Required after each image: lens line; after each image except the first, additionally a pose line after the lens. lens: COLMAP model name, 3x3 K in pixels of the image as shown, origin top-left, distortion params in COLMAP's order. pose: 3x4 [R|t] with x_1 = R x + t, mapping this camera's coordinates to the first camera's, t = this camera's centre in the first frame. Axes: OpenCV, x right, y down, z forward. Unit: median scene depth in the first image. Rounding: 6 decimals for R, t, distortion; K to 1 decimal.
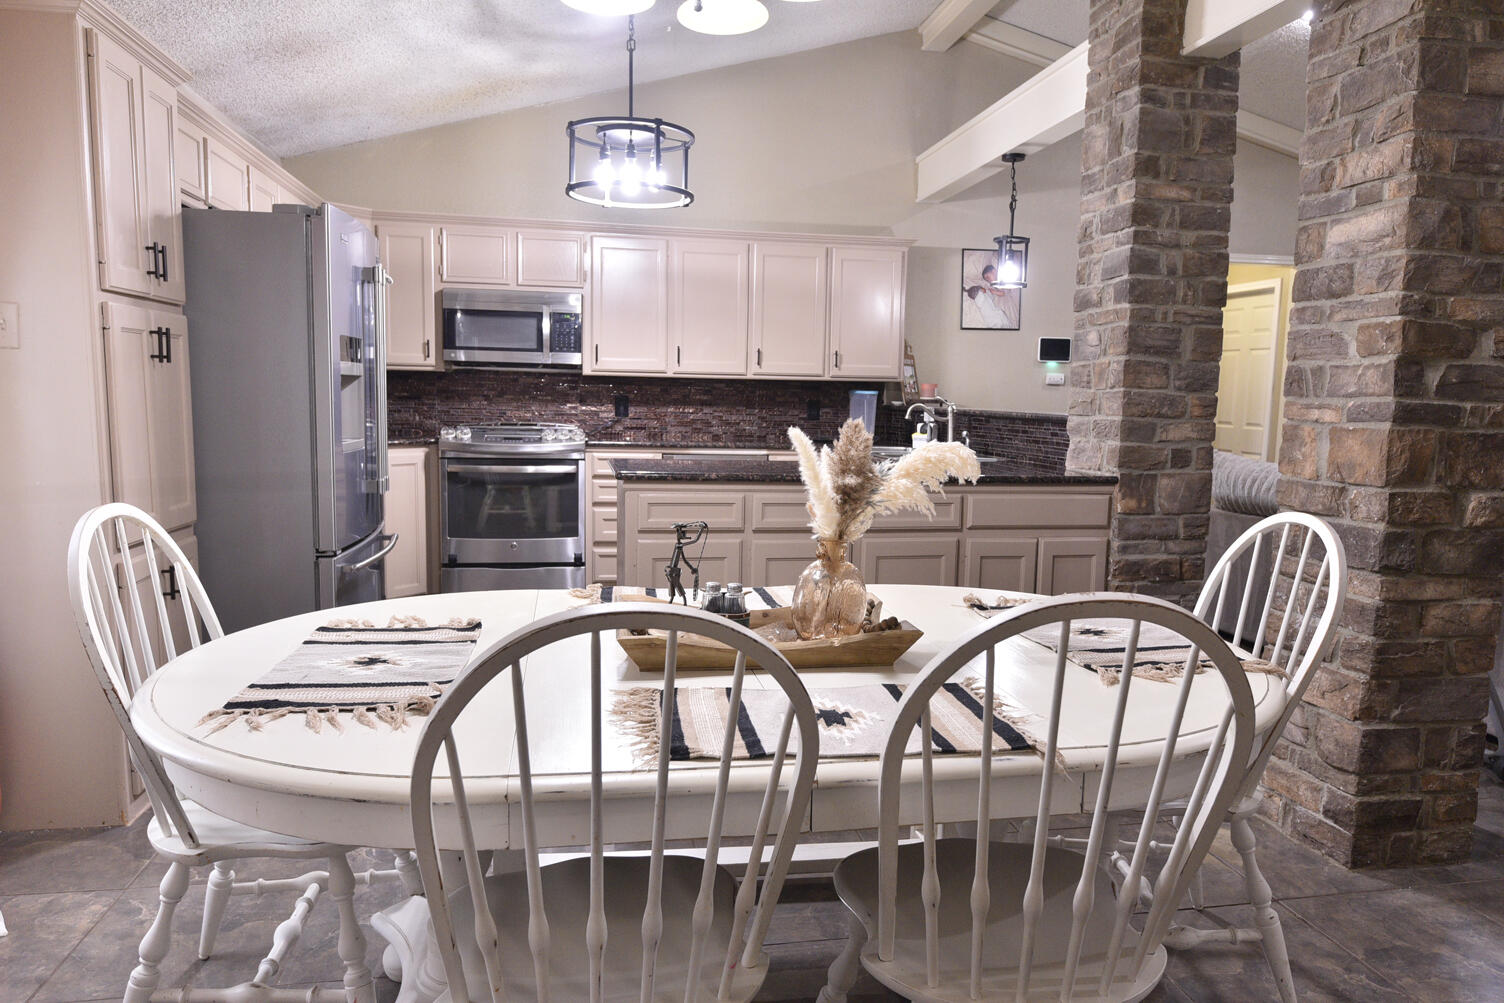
lens RADIAL K [[984.4, 0, 753.8], [0, 984.4, 509.5], [0, 0, 1]] dist [0.004252, -0.007223]
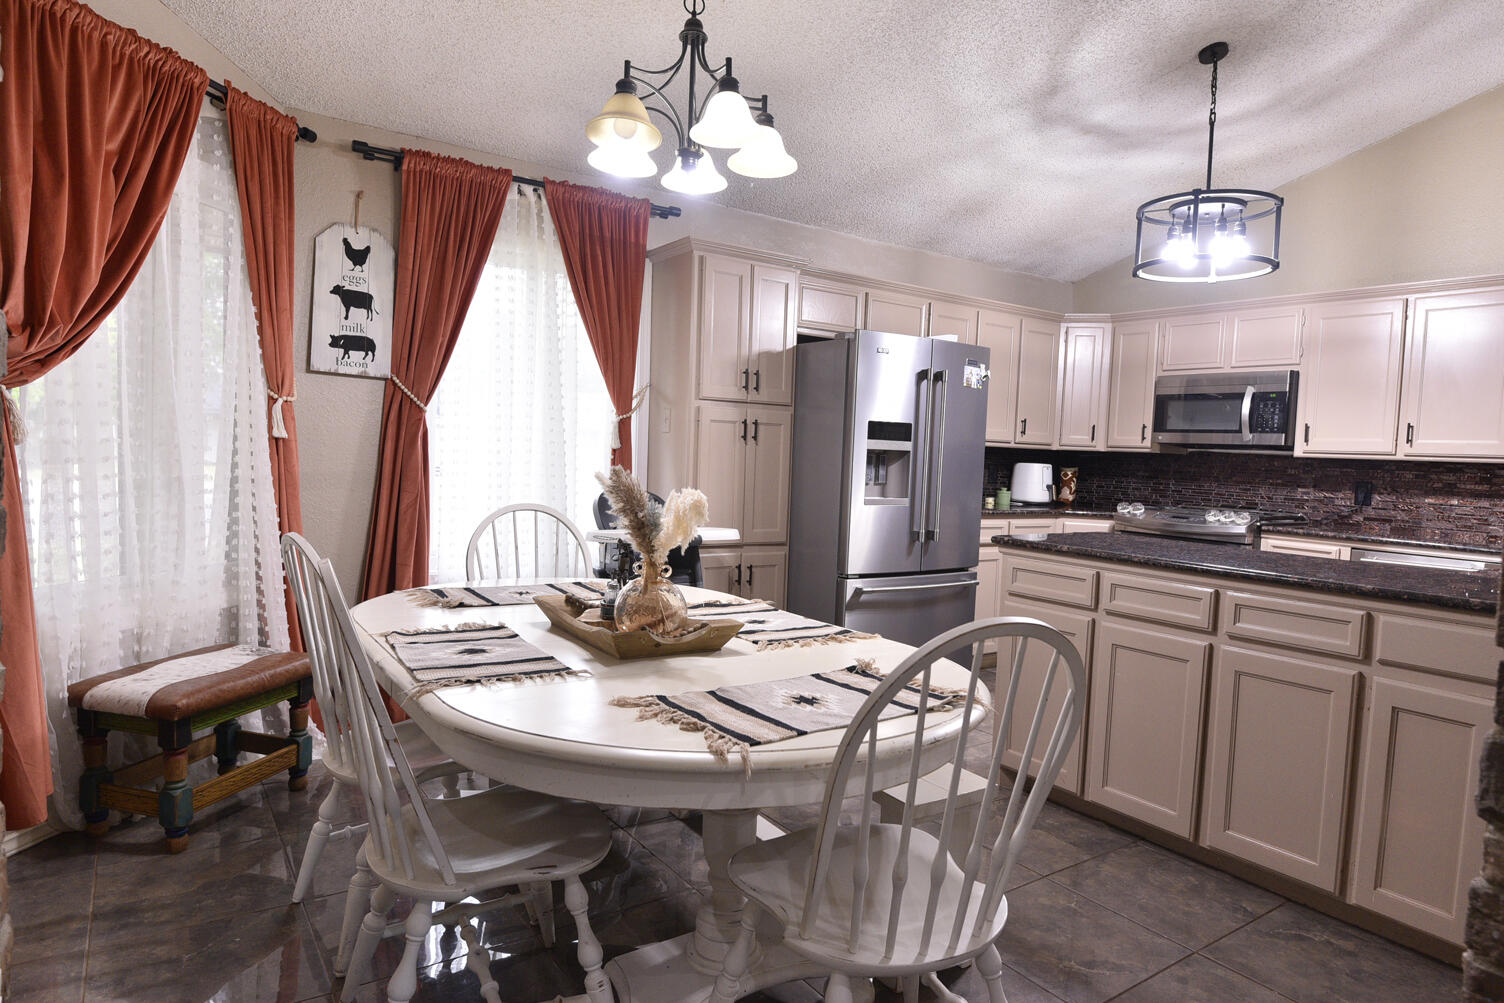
lens RADIAL K [[892.3, 0, 754.0], [0, 892.3, 509.8], [0, 0, 1]] dist [-0.012867, -0.010778]
pose [[0.410188, 0.055459, -0.910313, 0.393749], [-0.136464, 0.990644, -0.001138, -0.017952], [0.901734, 0.124692, 0.413919, 0.211757]]
